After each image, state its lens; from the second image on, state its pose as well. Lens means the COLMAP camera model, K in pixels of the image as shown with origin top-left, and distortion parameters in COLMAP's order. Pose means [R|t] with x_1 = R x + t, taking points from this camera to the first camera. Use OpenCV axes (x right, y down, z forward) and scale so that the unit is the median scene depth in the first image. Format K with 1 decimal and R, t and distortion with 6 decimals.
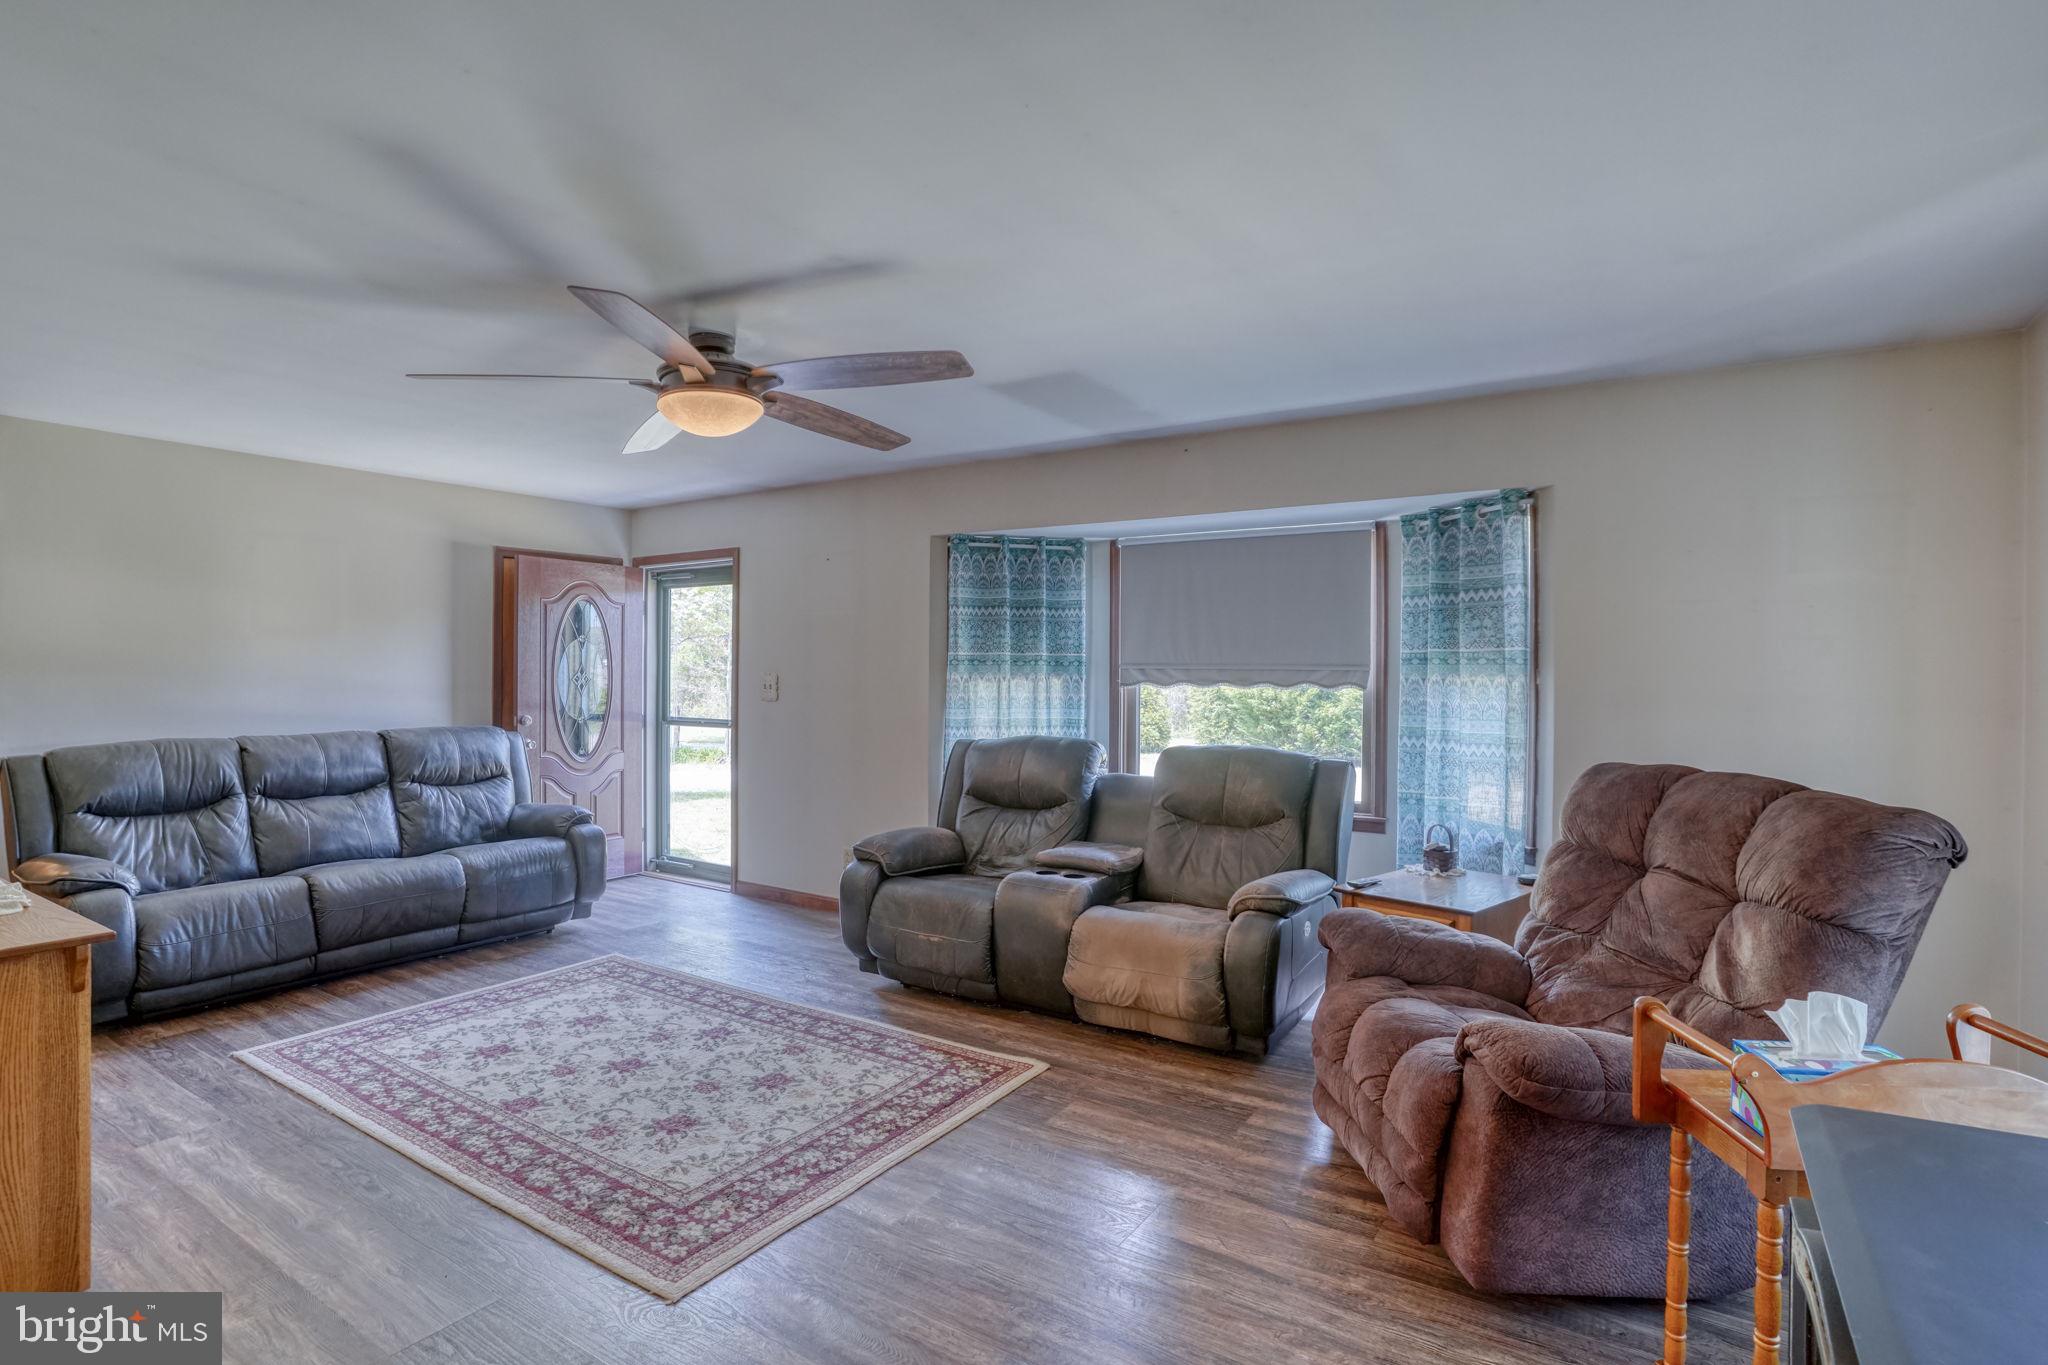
lens RADIAL K [[972.0, 0, 984.3], [0, 972.0, 679.1], [0, 0, 1]] dist [-0.058441, 0.035830]
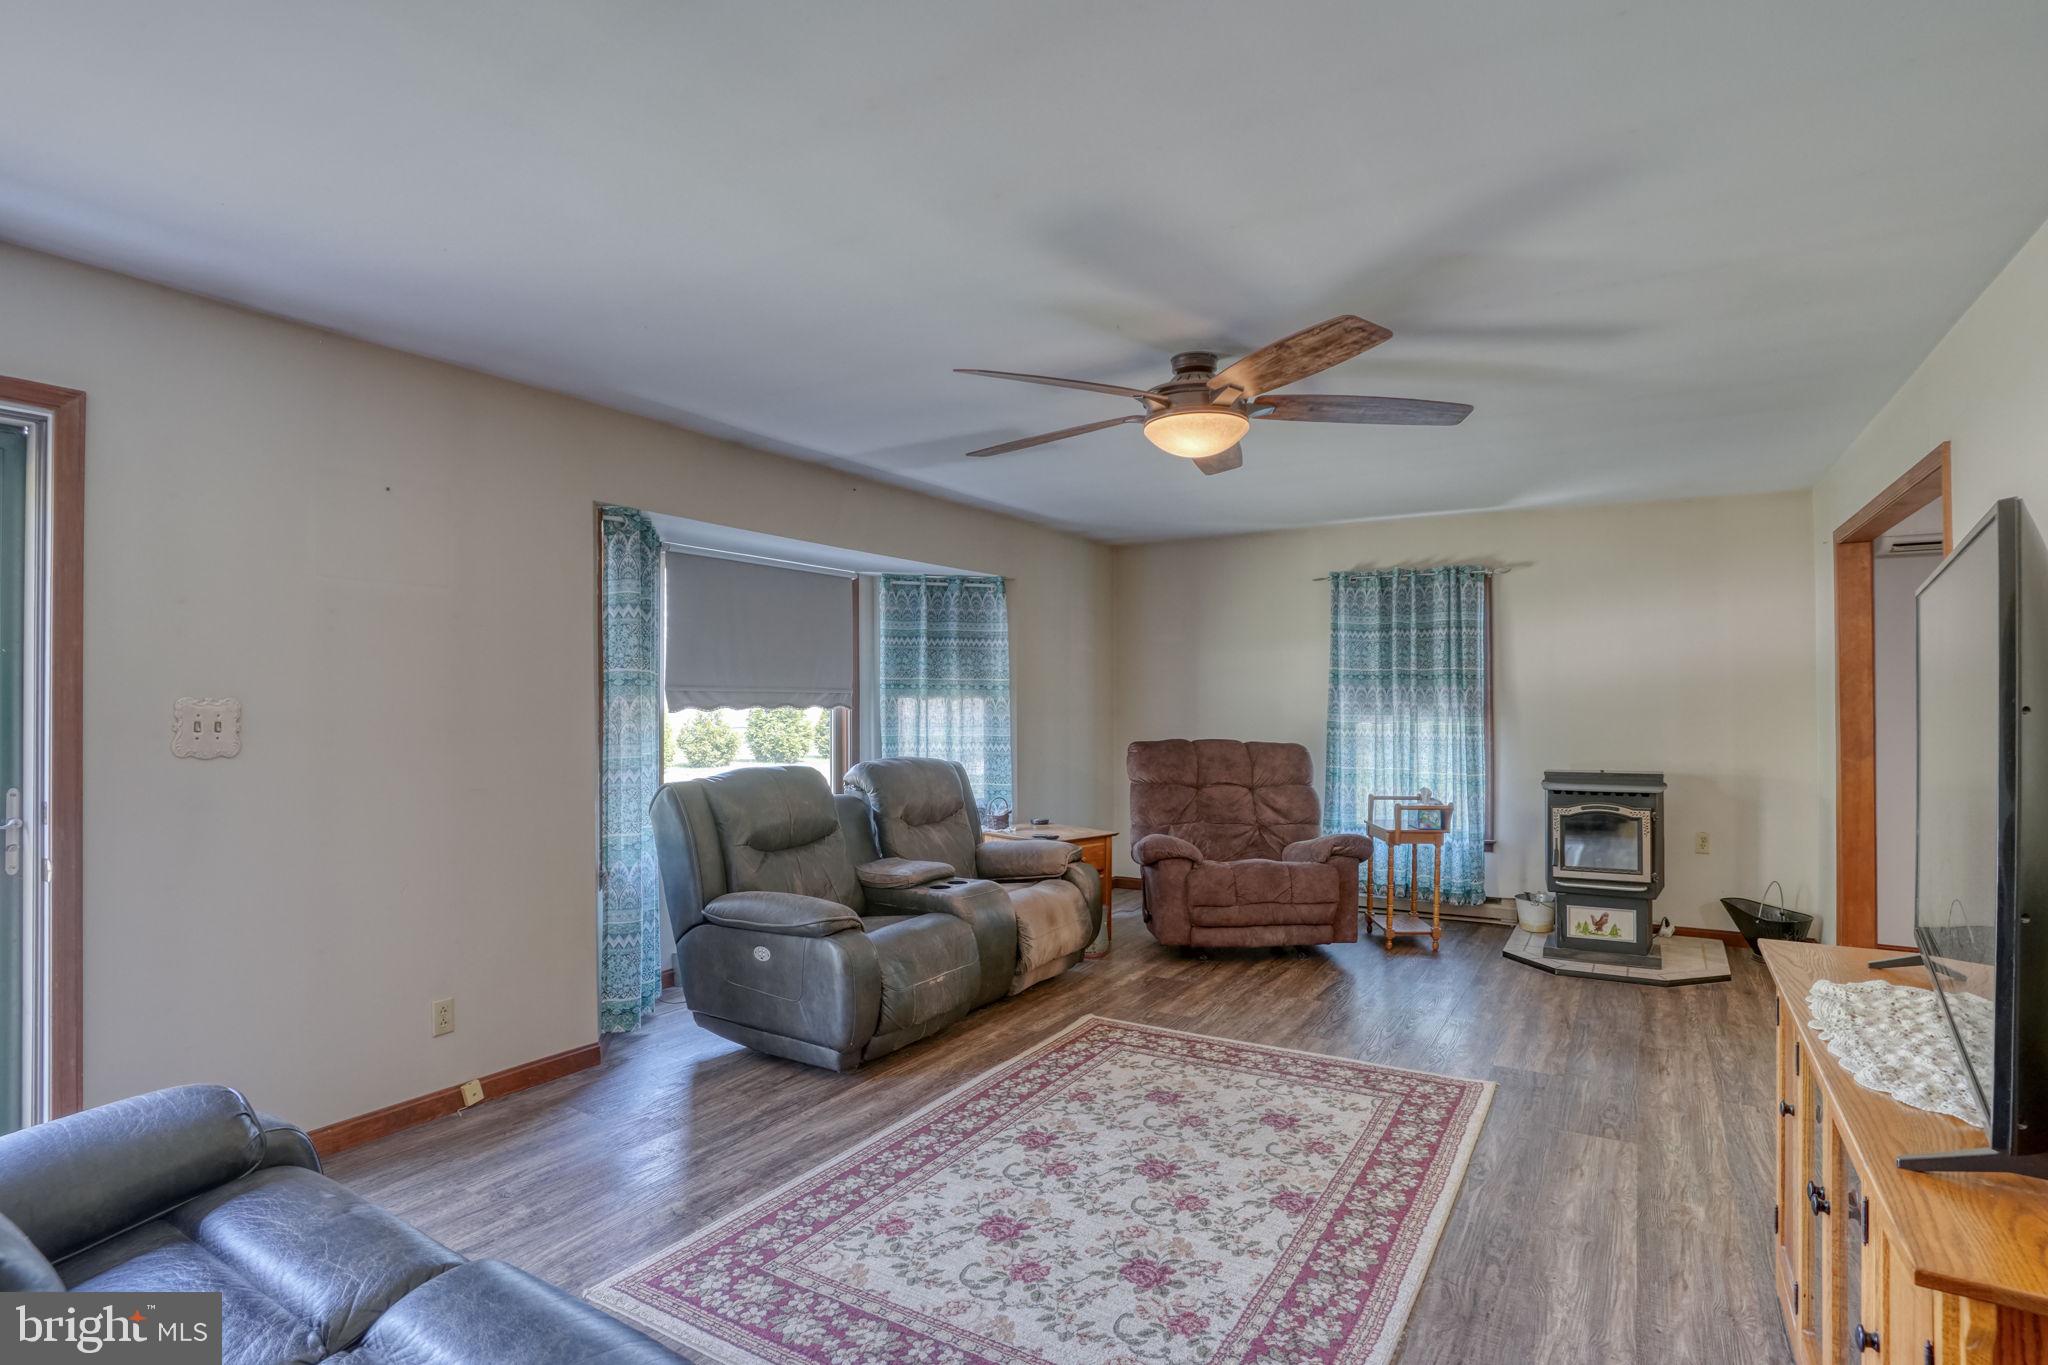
lens RADIAL K [[998.2, 0, 1006.7], [0, 998.2, 685.6], [0, 0, 1]] dist [-0.078973, 0.037450]
pose [[-0.005628, 0.013344, 0.999895, -1.252934], [0.008606, 0.999875, -0.013295, -0.001452], [-0.999947, 0.008530, -0.005742, 1.162880]]
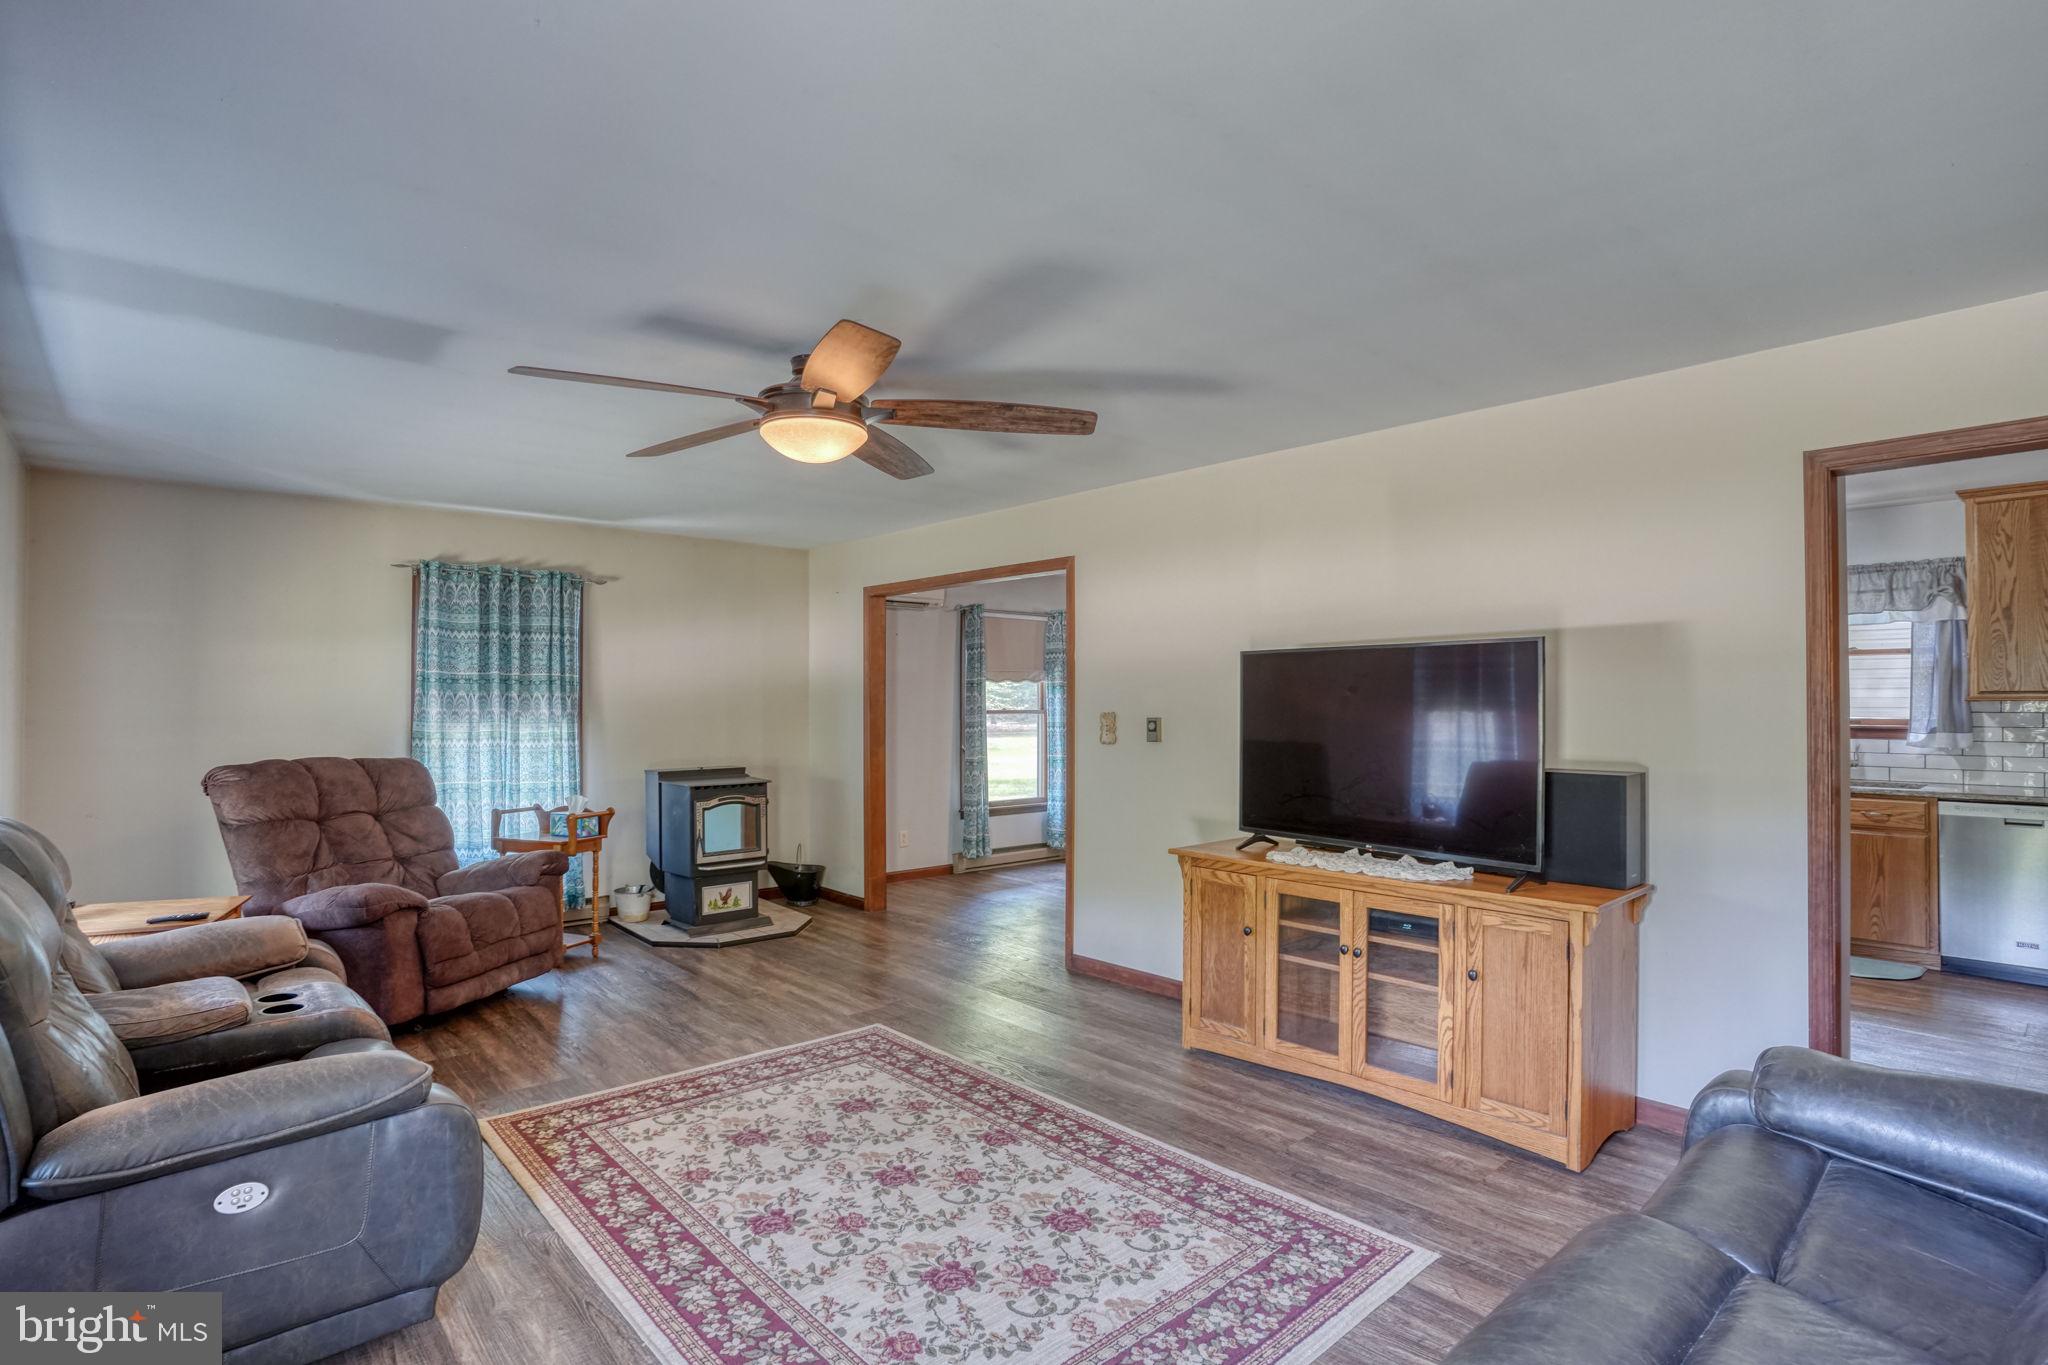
lens RADIAL K [[1027.8, 0, 951.9], [0, 1027.8, 685.7], [0, 0, 1]] dist [-0.082512, 0.041725]
pose [[-0.951693, 0.004121, 0.307025, -0.707531], [0.001410, 0.999958, -0.009052, -0.011920], [-0.307049, -0.008182, -0.951658, 1.869725]]
